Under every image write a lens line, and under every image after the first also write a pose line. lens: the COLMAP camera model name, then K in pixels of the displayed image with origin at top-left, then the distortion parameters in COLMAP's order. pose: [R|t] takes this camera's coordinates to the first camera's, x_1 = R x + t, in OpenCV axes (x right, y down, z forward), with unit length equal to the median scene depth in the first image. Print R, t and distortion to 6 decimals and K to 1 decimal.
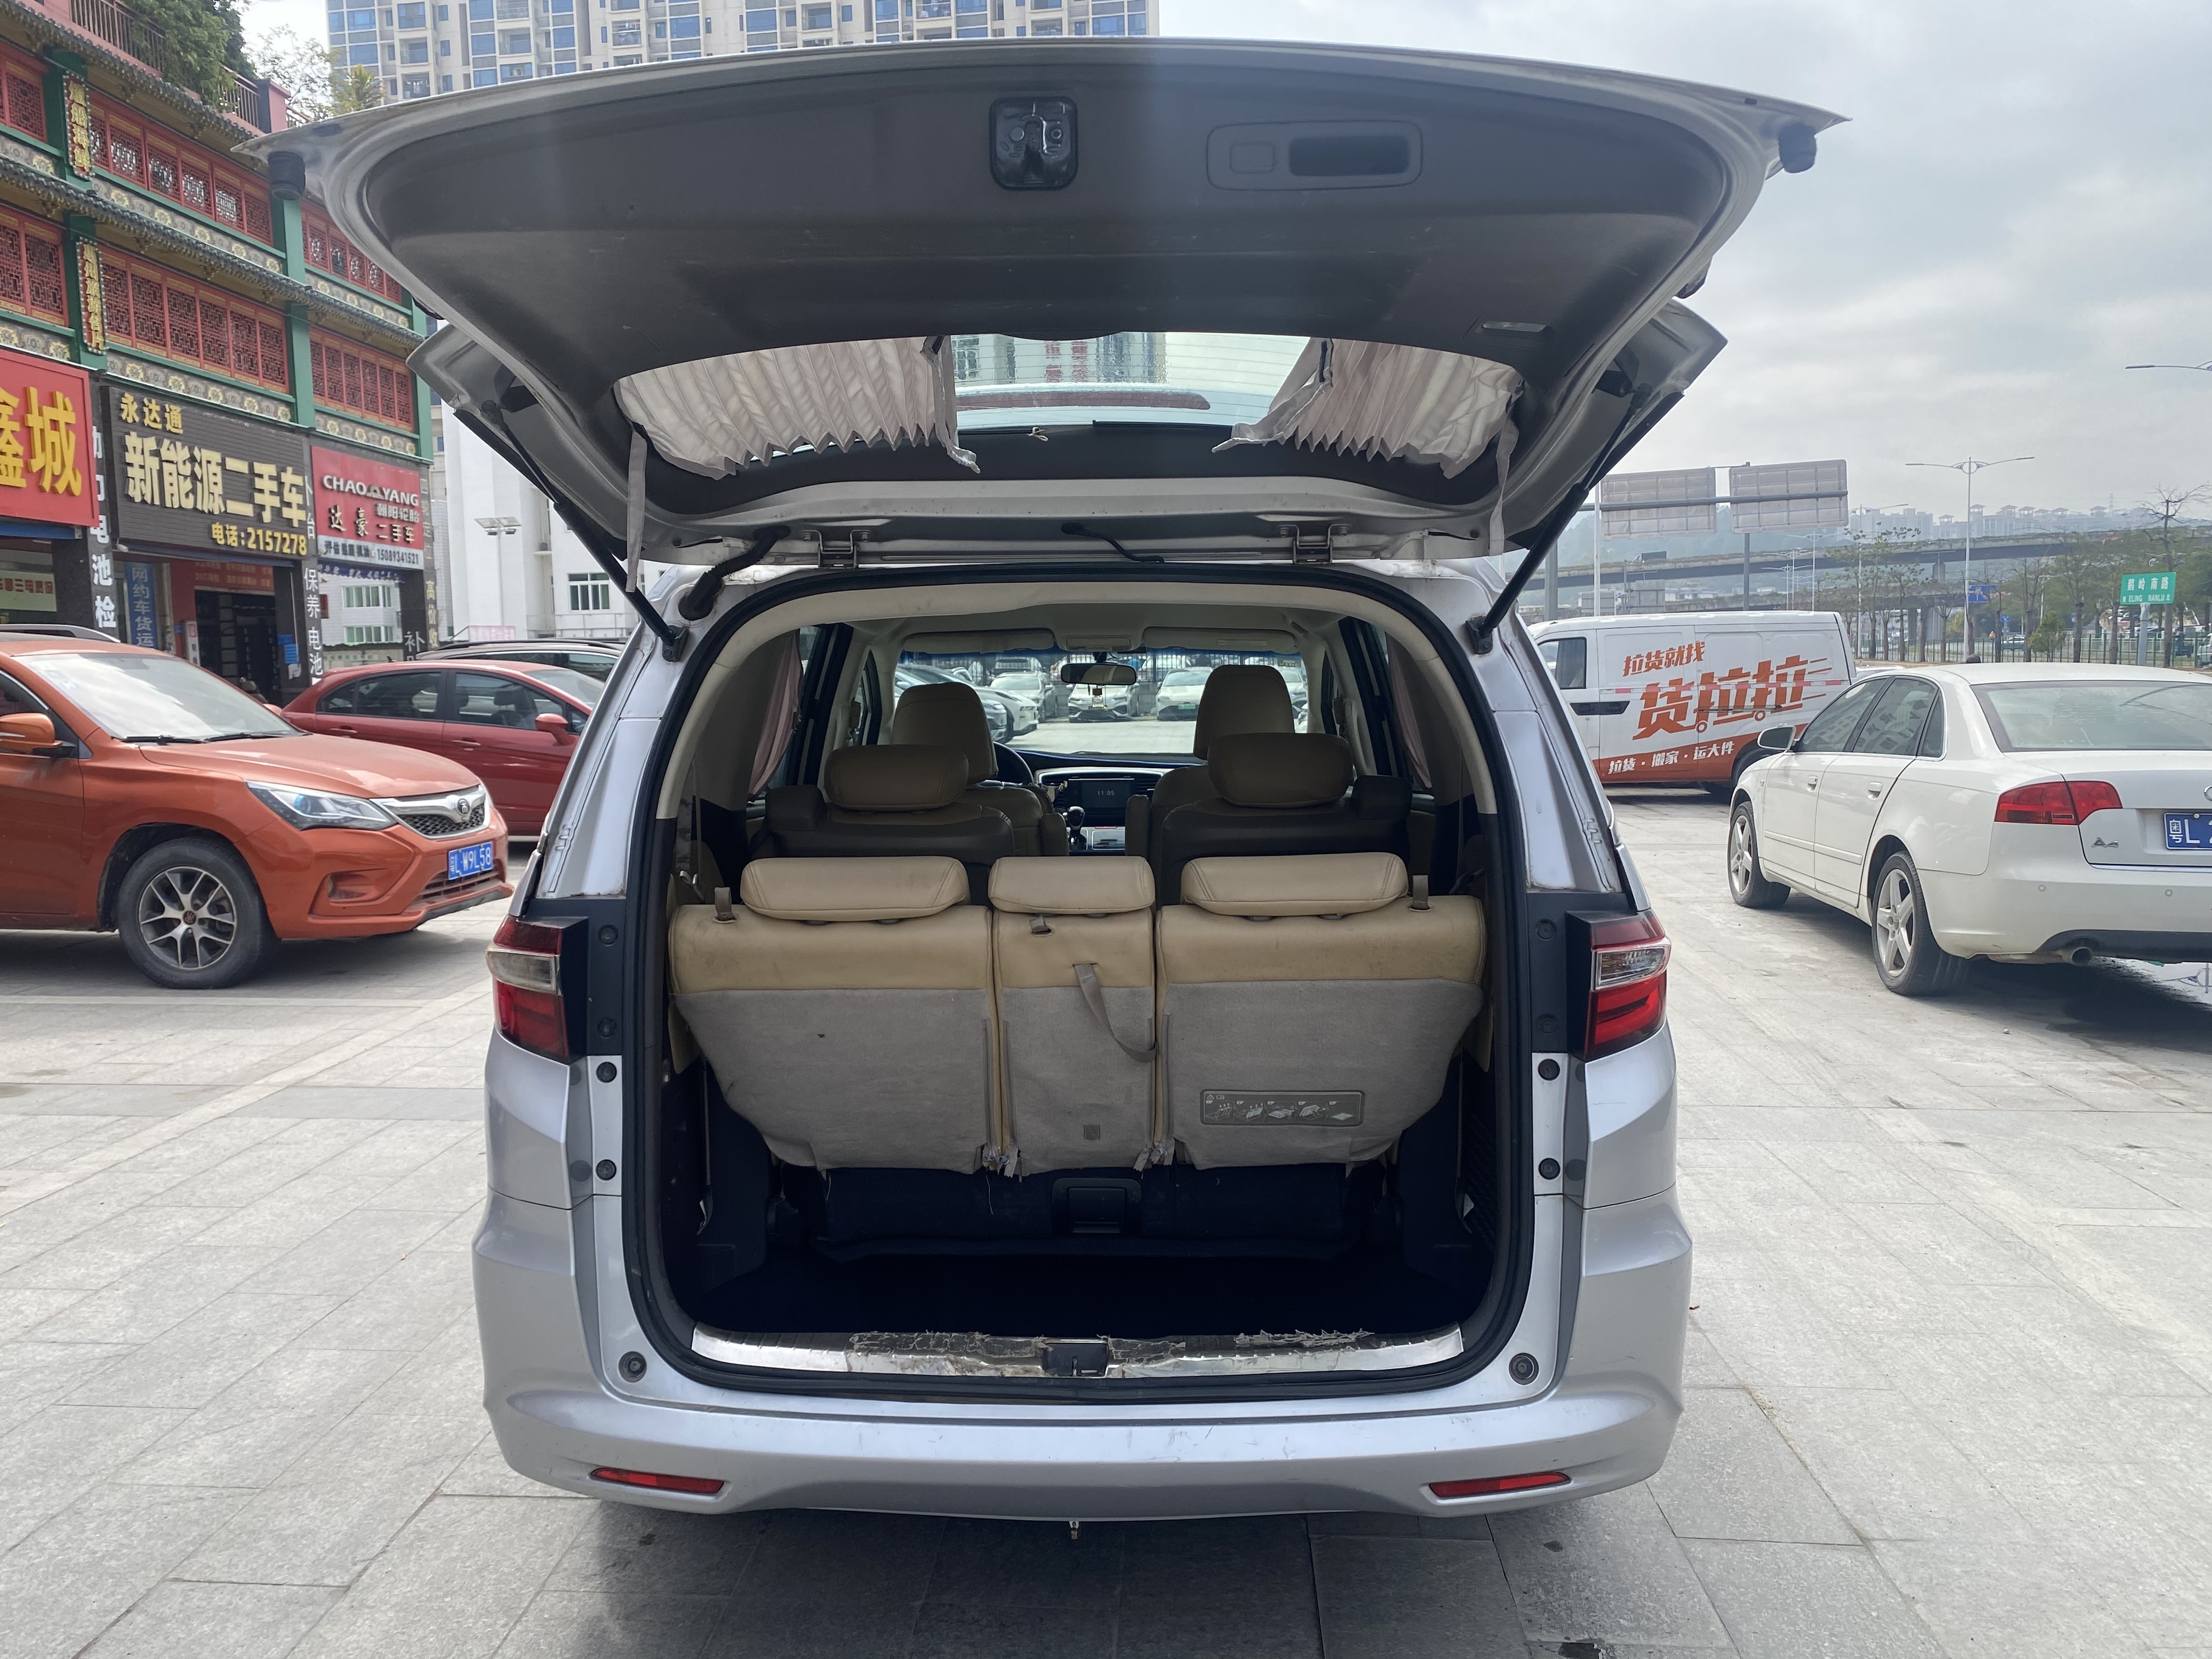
lens RADIAL K [[1684.0, 0, 1079.9], [0, 1684.0, 838.4], [0, 0, 1]] dist [0.004156, 0.009364]
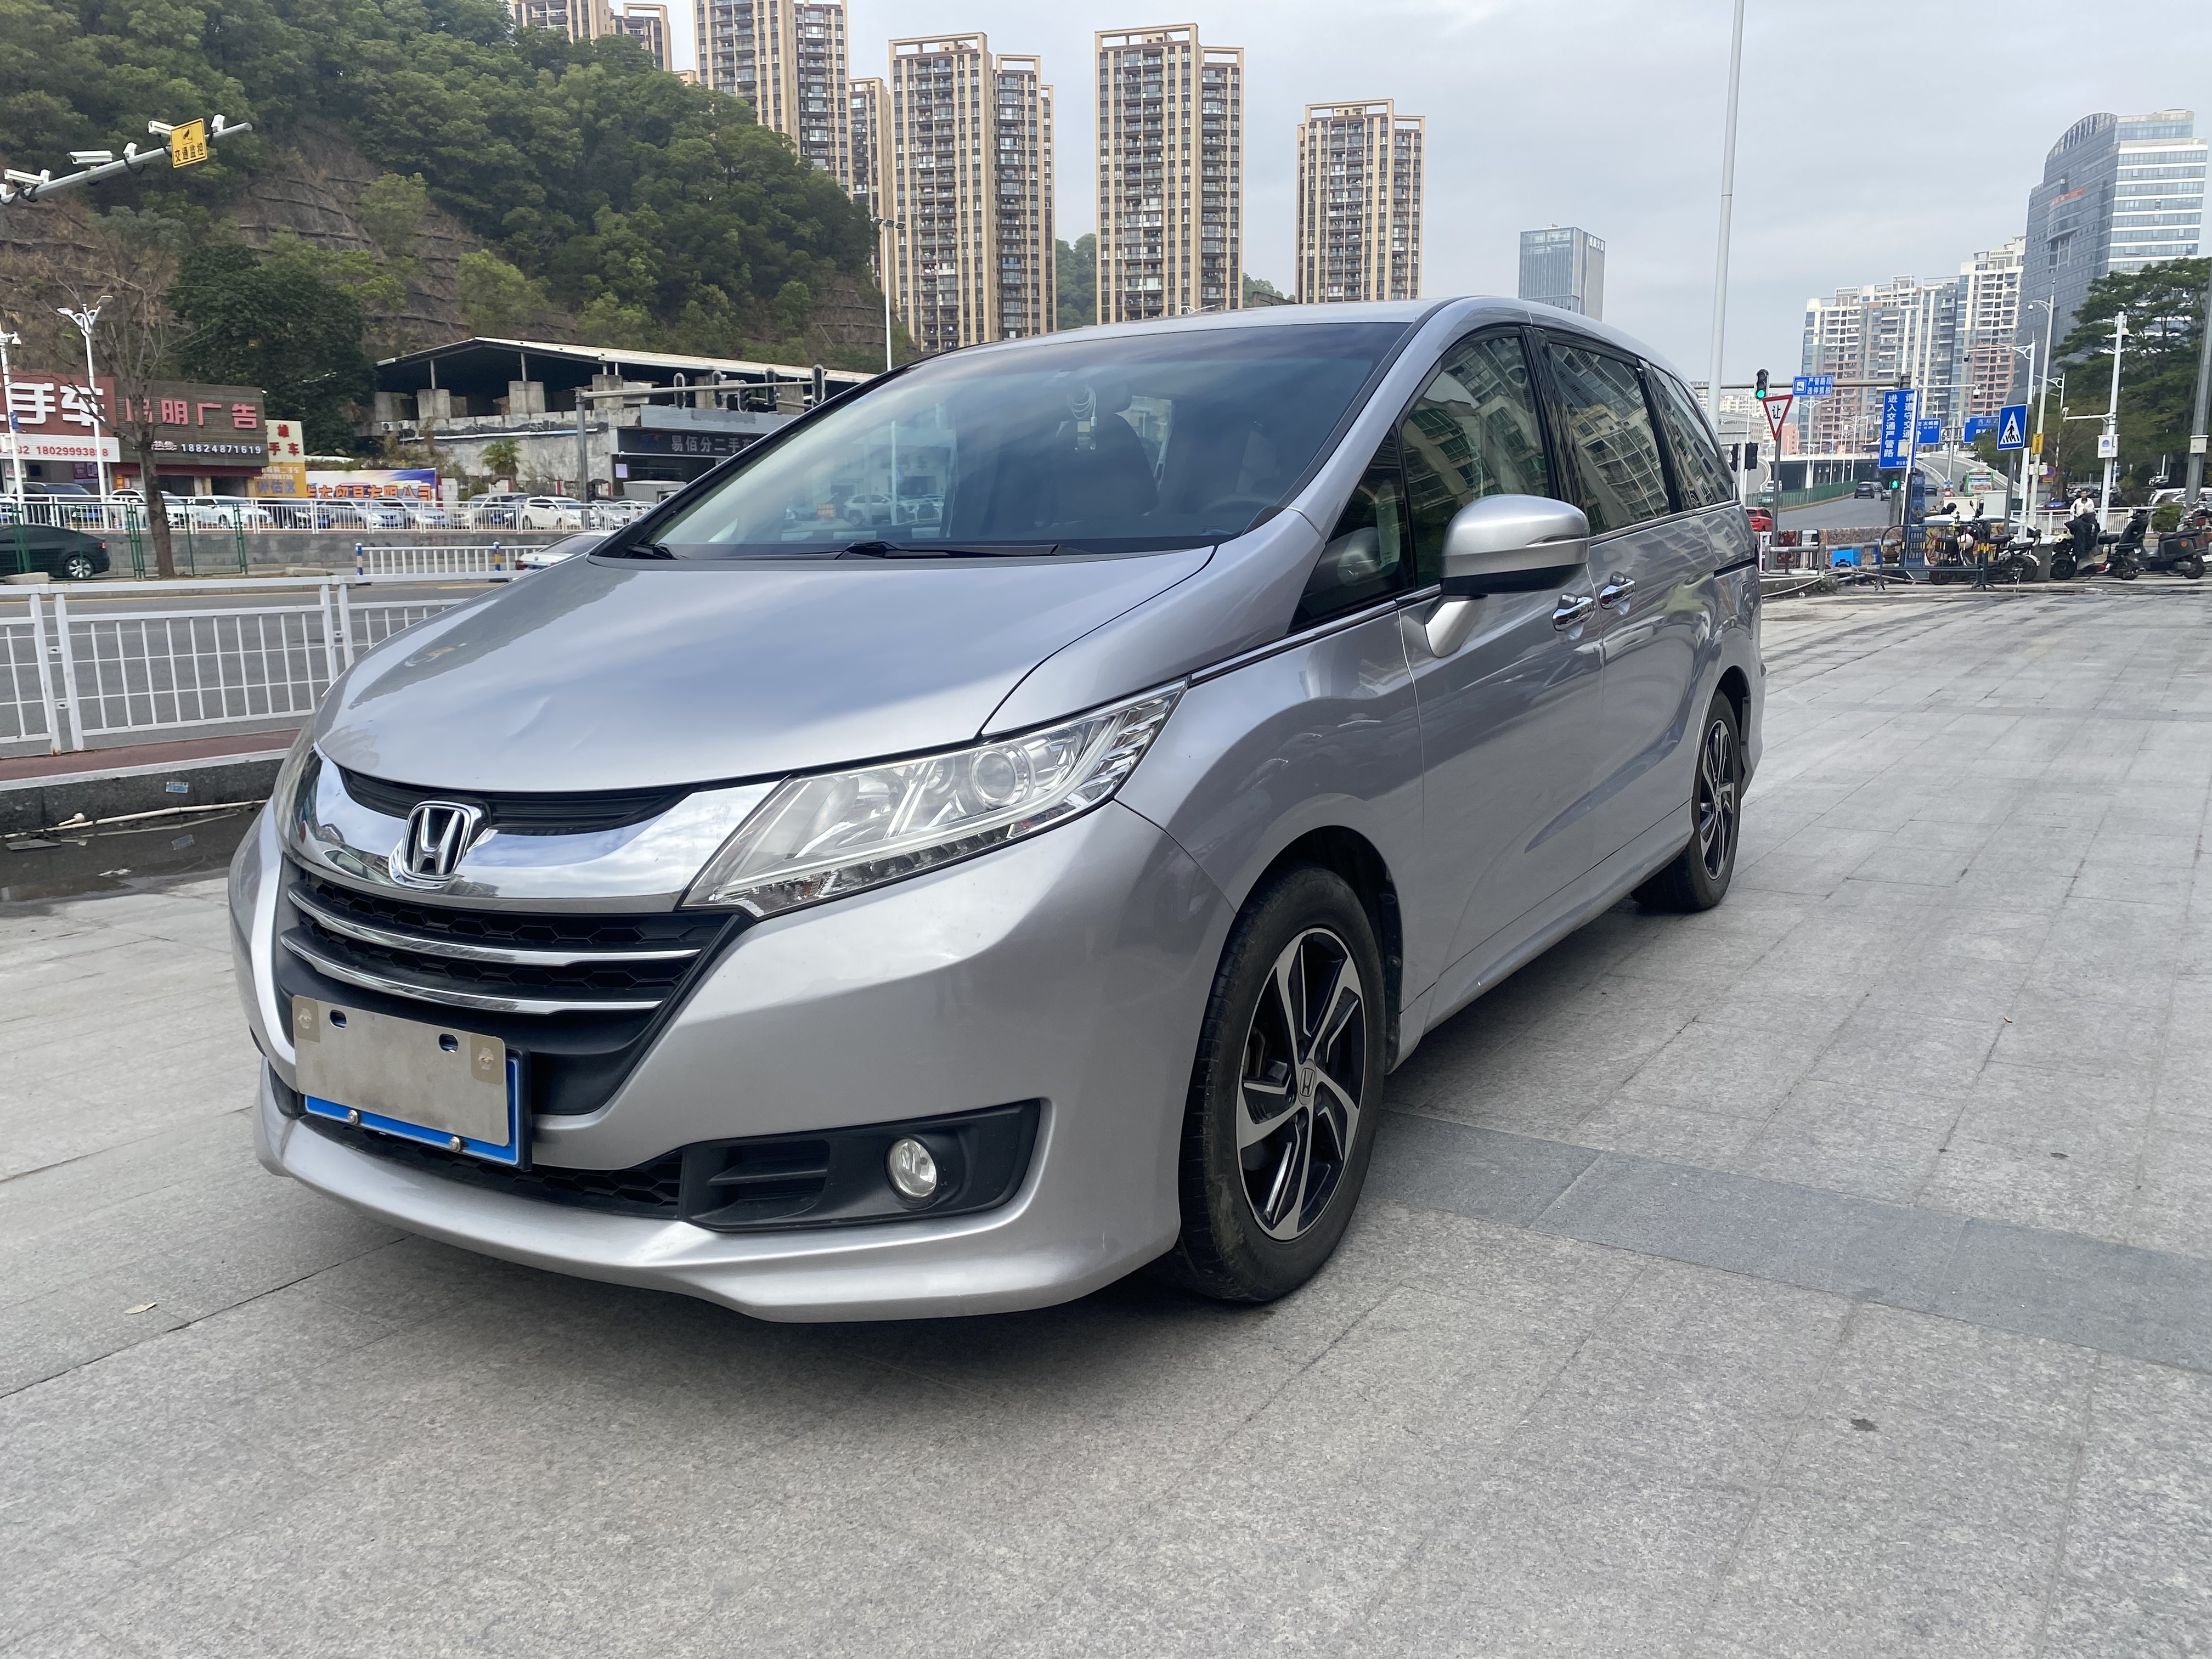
lens RADIAL K [[1681.6, 0, 1117.0], [0, 1681.6, 827.4], [0, 0, 1]] dist [0.012351, -0.004996]
pose [[-0.866292, -0.040523, 0.497891, -0.237285], [0.092972, 0.966211, 0.240403, -0.064402], [-0.490810, 0.254549, -0.833253, 1.078765]]
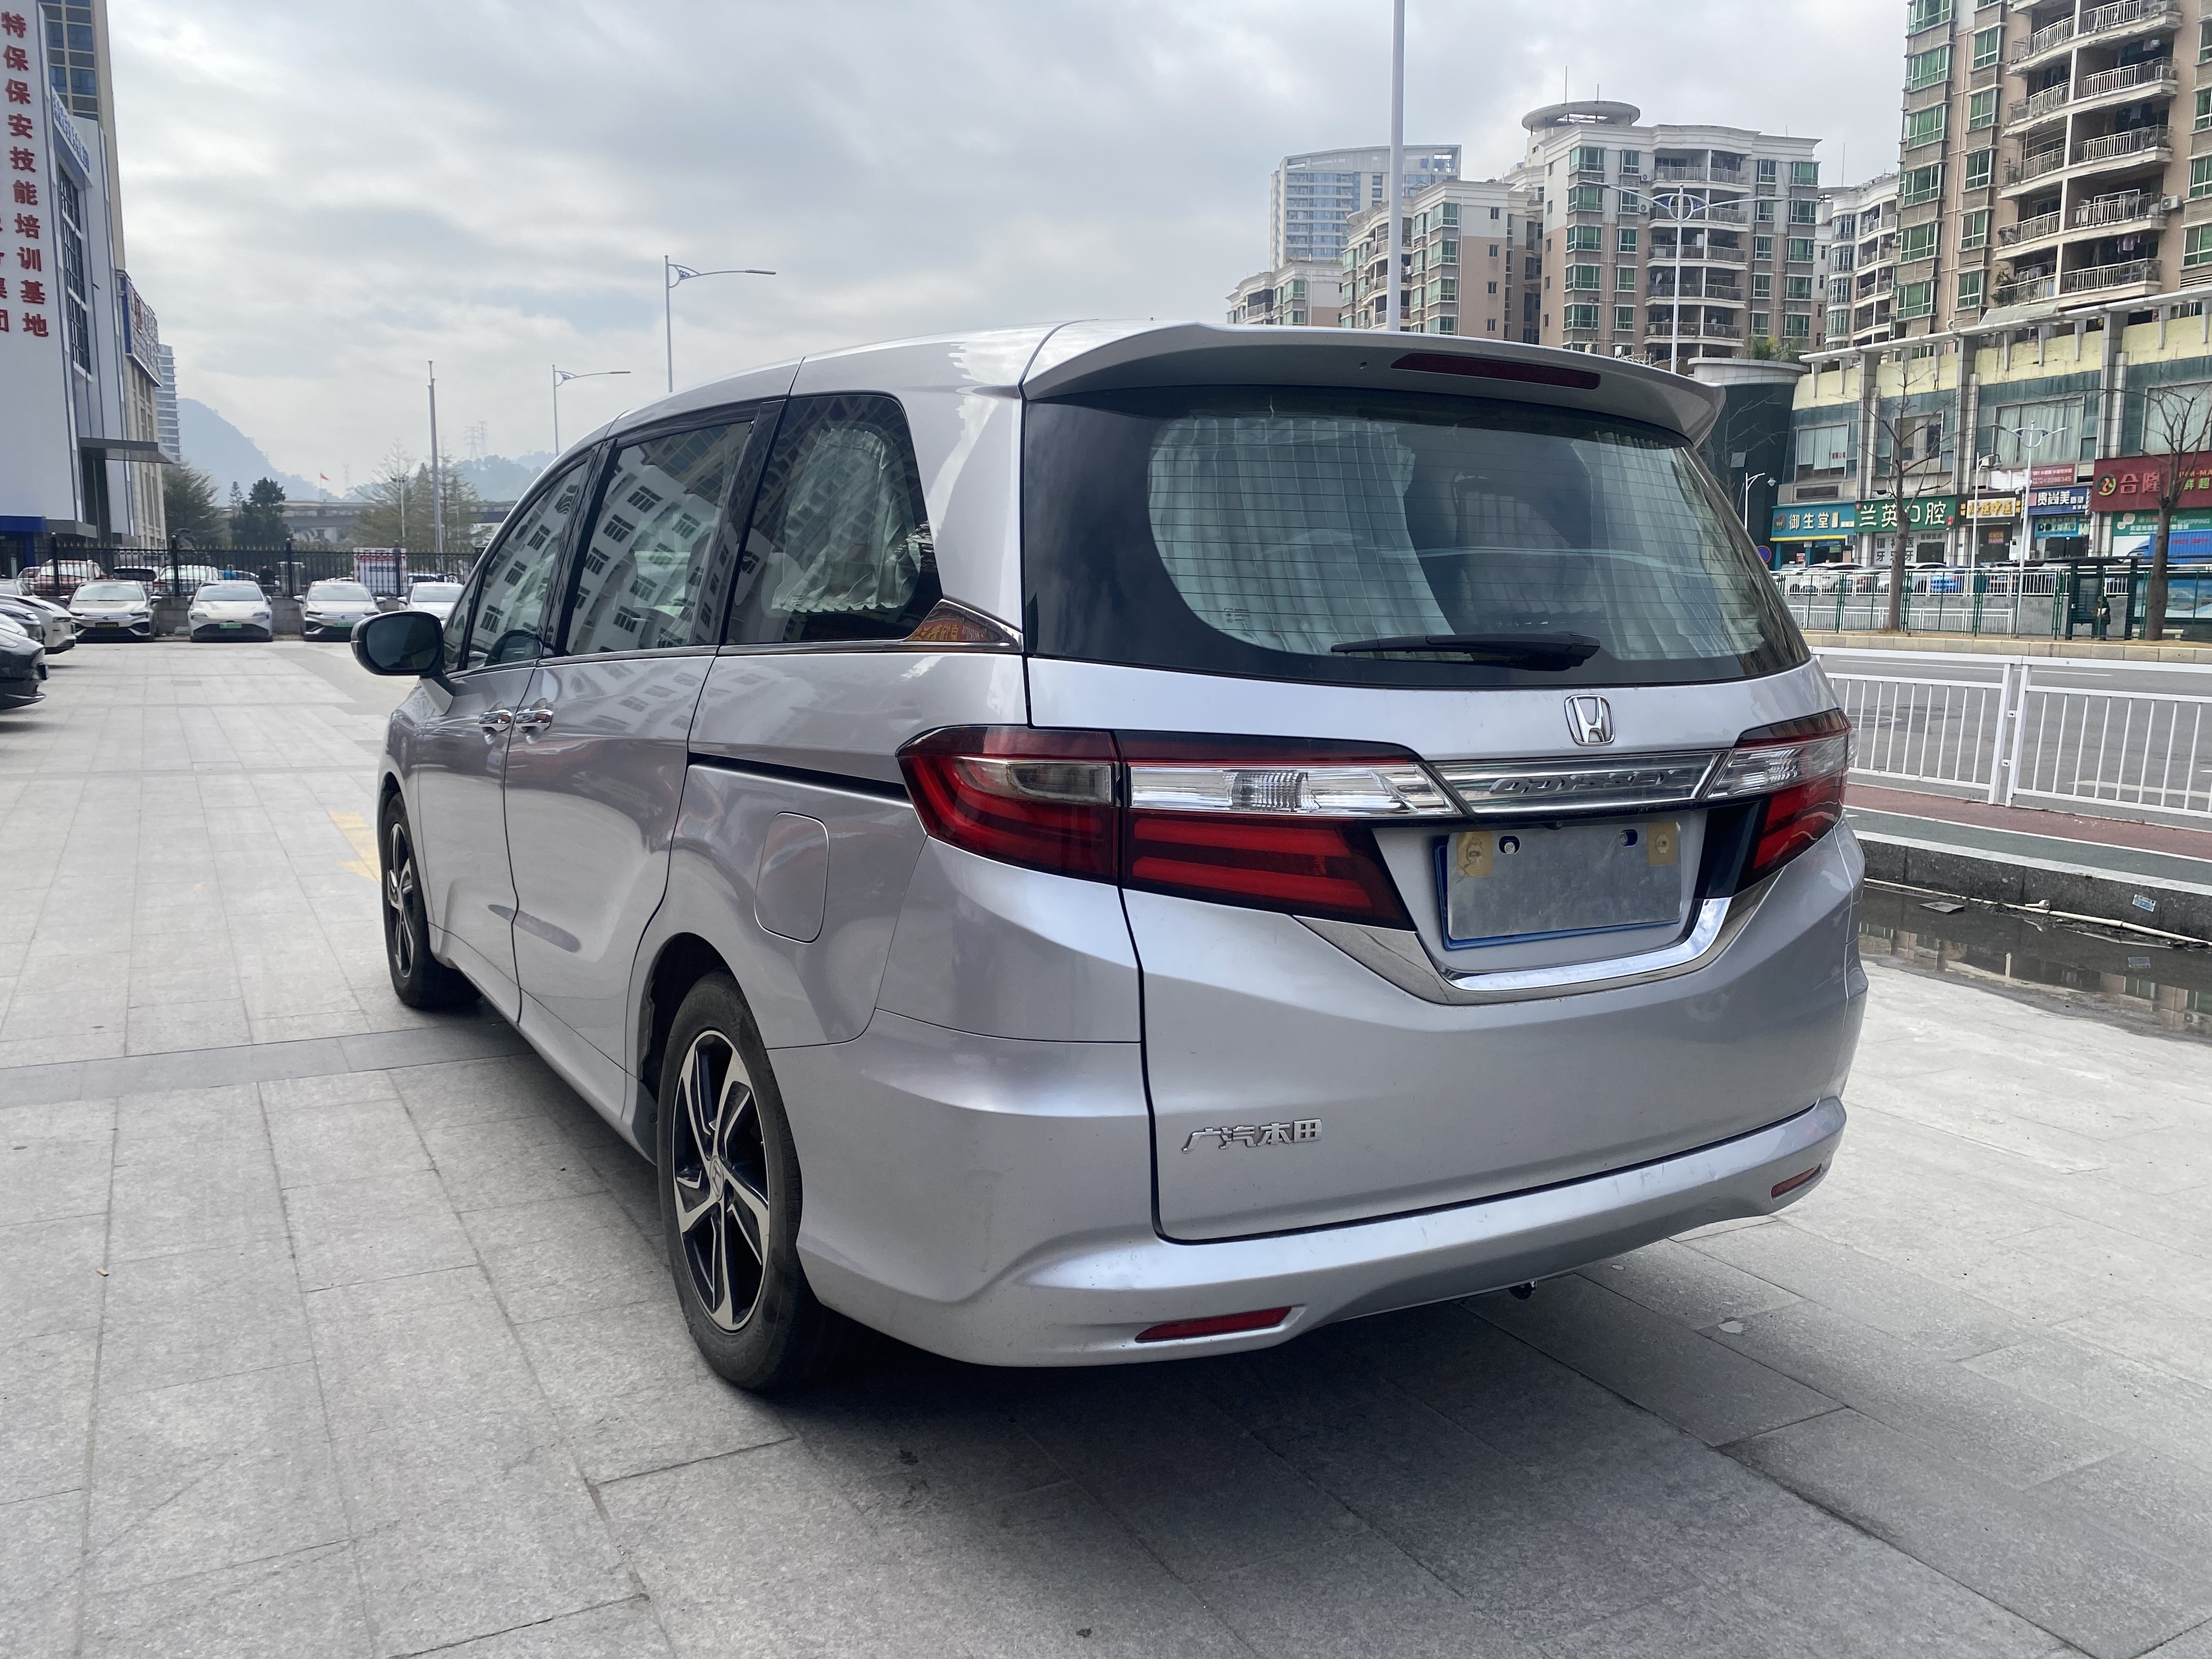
lens RADIAL K [[1681.6, 0, 1117.0], [0, 1681.6, 827.4], [0, 0, 1]] dist [0.012351, -0.004996]
pose [[0.835834, -0.046508, 0.547008, -0.232584], [0.029347, 0.998766, 0.040075, 0.020192], [-0.548197, -0.017443, 0.836167, 0.077562]]
